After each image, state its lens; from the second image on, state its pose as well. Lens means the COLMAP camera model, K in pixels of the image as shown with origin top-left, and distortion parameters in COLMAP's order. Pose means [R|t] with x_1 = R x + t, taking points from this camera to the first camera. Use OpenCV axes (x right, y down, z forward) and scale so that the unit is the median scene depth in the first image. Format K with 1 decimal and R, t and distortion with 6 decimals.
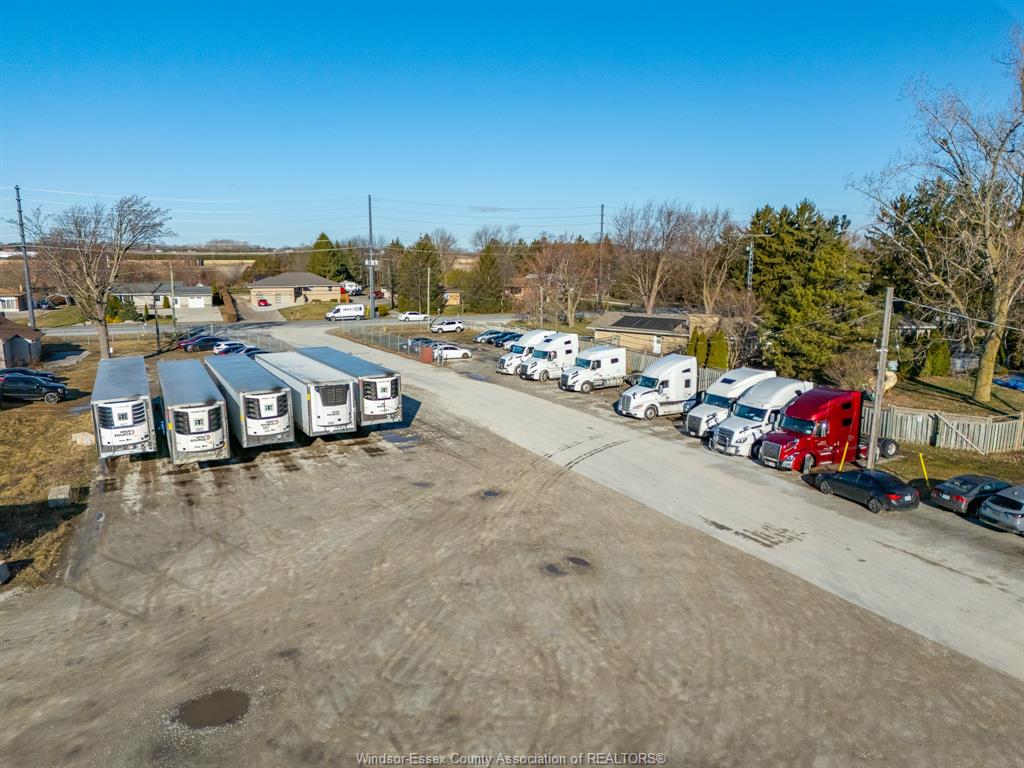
lens RADIAL K [[744.4, 0, 513.8], [0, 744.4, 384.0], [0, 0, 1]] dist [0.107277, -0.101267]
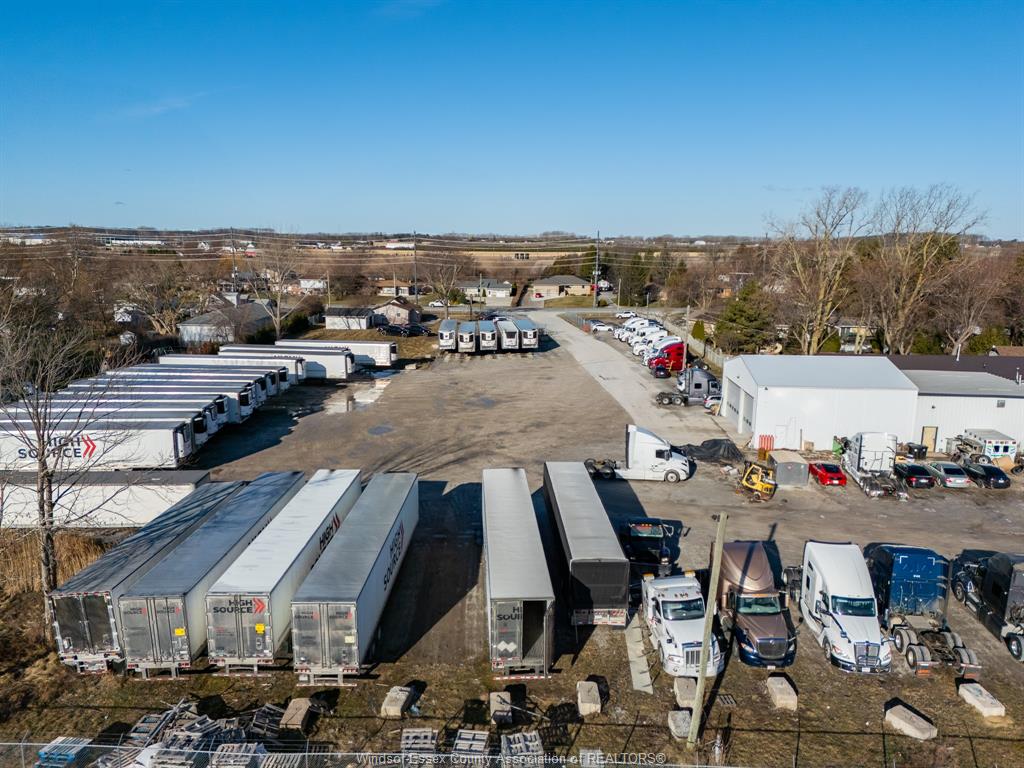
lens RADIAL K [[744.4, 0, 513.8], [0, 744.4, 384.0], [0, 0, 1]] dist [0.107277, -0.101267]
pose [[0.913659, 0.085528, -0.397381, 1.035378], [-0.079333, 0.996333, 0.032036, 0.124290], [0.398664, 0.002255, 0.917094, -1.809756]]
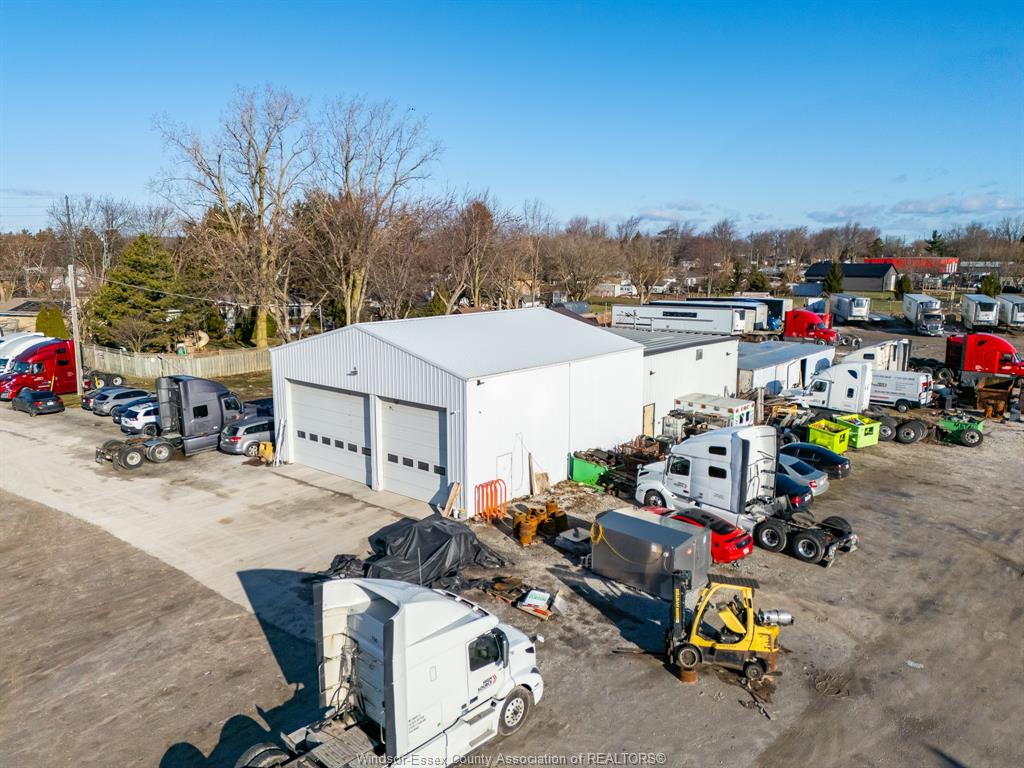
lens RADIAL K [[744.4, 0, 513.8], [0, 744.4, 384.0], [0, 0, 1]] dist [0.107277, -0.101267]
pose [[0.877174, -0.084903, 0.472607, 0.530426], [0.082599, 0.996252, 0.025668, 0.129141], [-0.473015, 0.016522, 0.880900, -0.659532]]
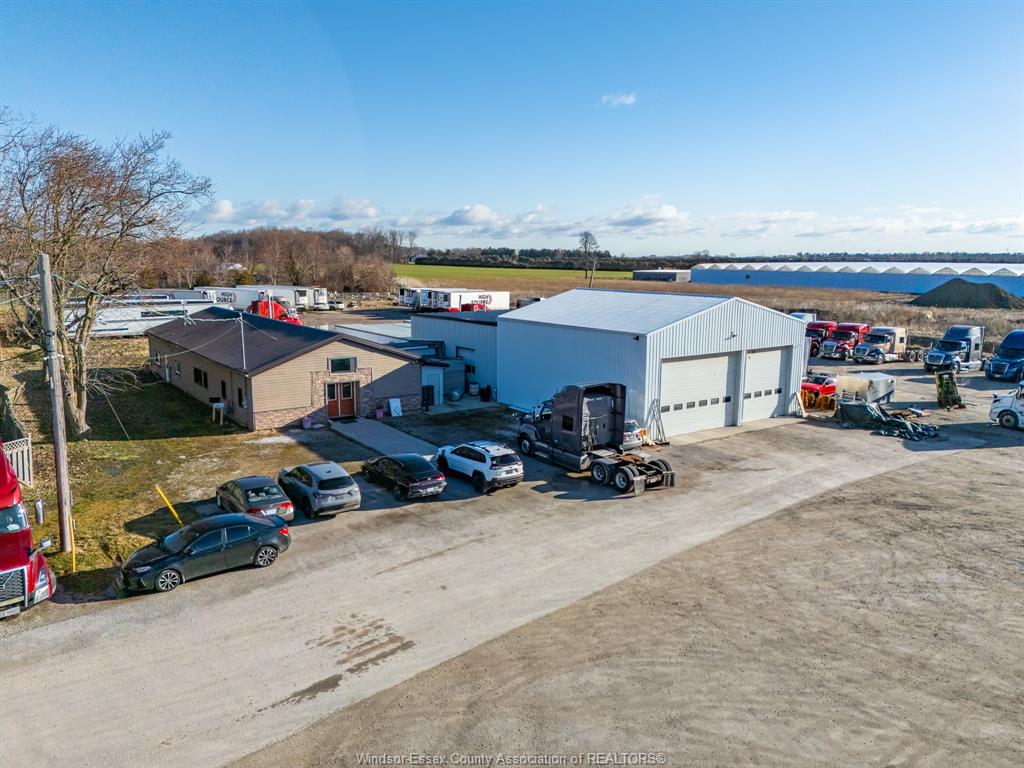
lens RADIAL K [[744.4, 0, 513.8], [0, 744.4, 384.0], [0, 0, 1]] dist [0.107277, -0.101267]
pose [[-0.263000, -0.165578, 0.950481, -0.208119], [0.155687, 0.964969, 0.211181, -0.097386], [-0.952152, 0.203518, -0.228008, 0.802766]]
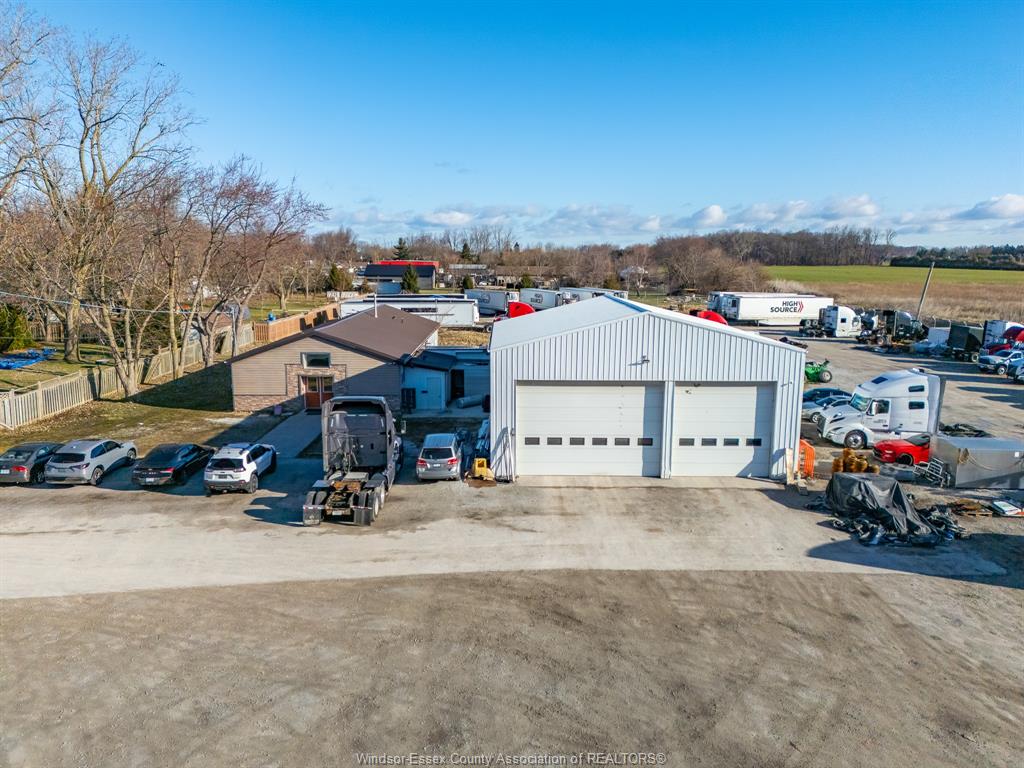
lens RADIAL K [[744.4, 0, 513.8], [0, 744.4, 384.0], [0, 0, 1]] dist [0.107277, -0.101267]
pose [[0.346098, -0.157331, 0.924913, -0.070853], [0.154517, 0.981935, 0.109212, 0.030351], [-0.925387, 0.105117, 0.364156, 0.046124]]
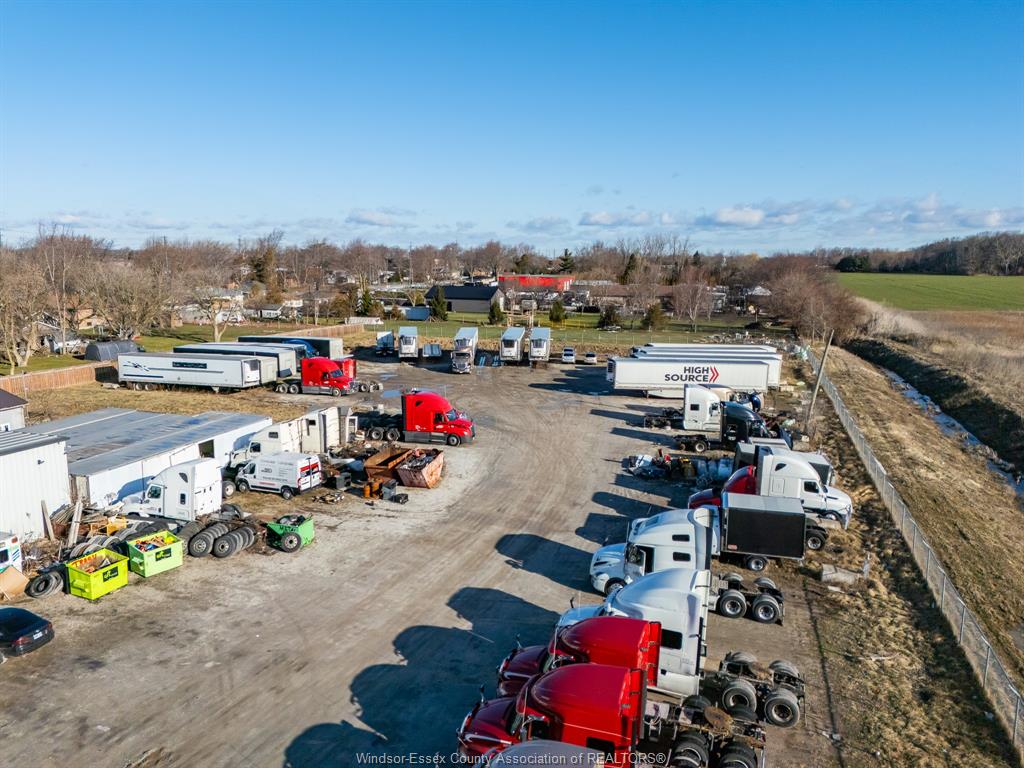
lens RADIAL K [[744.4, 0, 513.8], [0, 744.4, 384.0], [0, 0, 1]] dist [0.107277, -0.101267]
pose [[0.630529, -0.127269, 0.765660, 1.078090], [0.127378, 0.990058, 0.059672, 0.053719], [-0.765642, 0.059904, 0.640472, -0.900119]]
